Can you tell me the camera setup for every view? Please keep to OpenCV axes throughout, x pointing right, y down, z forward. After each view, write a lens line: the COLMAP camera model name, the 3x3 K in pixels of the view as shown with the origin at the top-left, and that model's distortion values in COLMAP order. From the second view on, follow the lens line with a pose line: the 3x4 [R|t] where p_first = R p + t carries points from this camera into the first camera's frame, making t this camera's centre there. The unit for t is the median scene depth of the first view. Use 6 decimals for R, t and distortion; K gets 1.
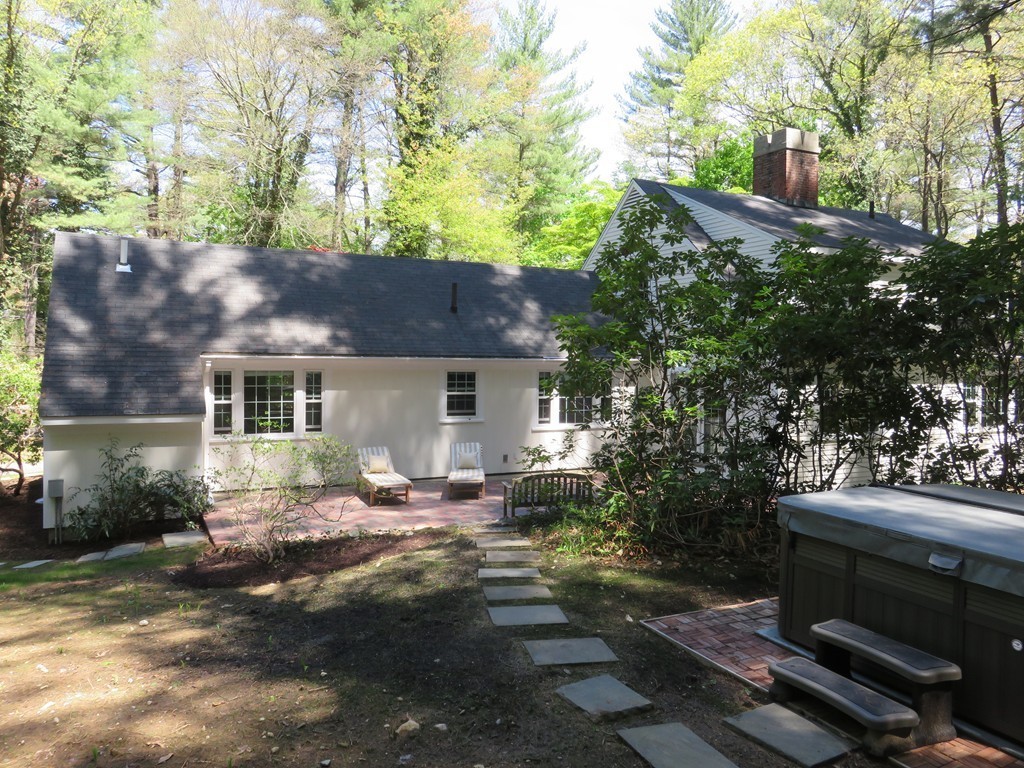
lens RADIAL K [[777.3, 0, 513.7], [0, 777.3, 374.0], [0, 0, 1]] dist [-0.002414, 0.007232]
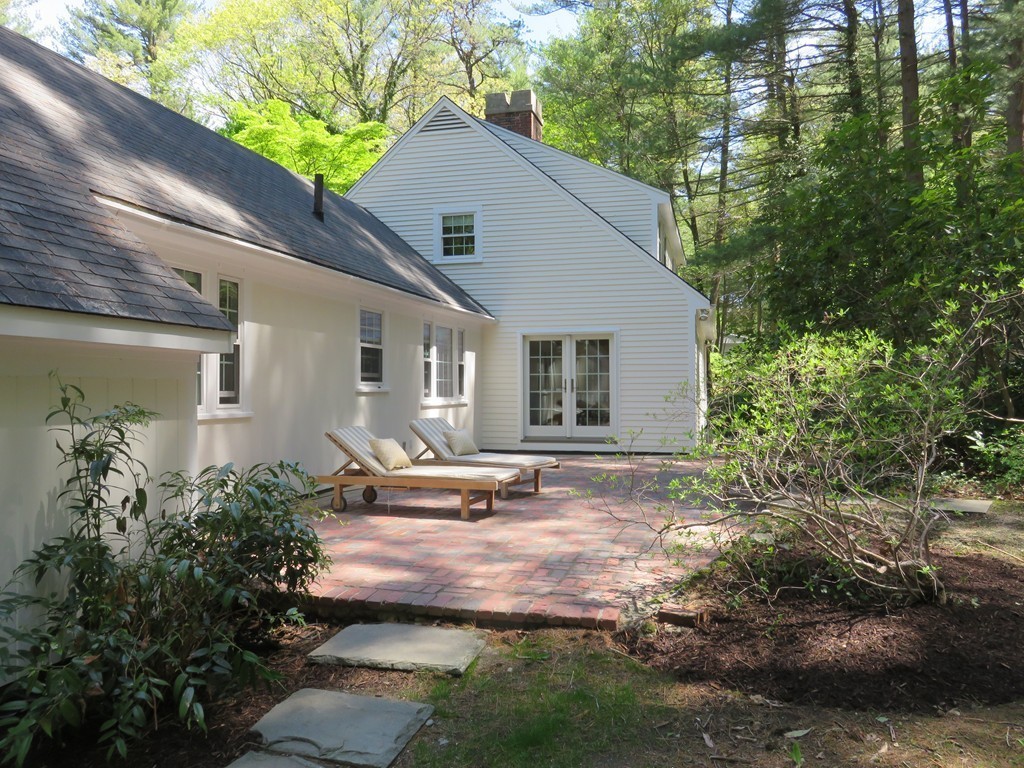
lens RADIAL K [[777.3, 0, 513.7], [0, 777.3, 374.0], [0, 0, 1]] dist [-0.002414, 0.007232]
pose [[0.671177, 0.000048, 0.741297, -0.459057], [0.027859, 0.999292, -0.025288, 0.066738], [-0.740773, 0.037624, 0.670701, 0.495392]]
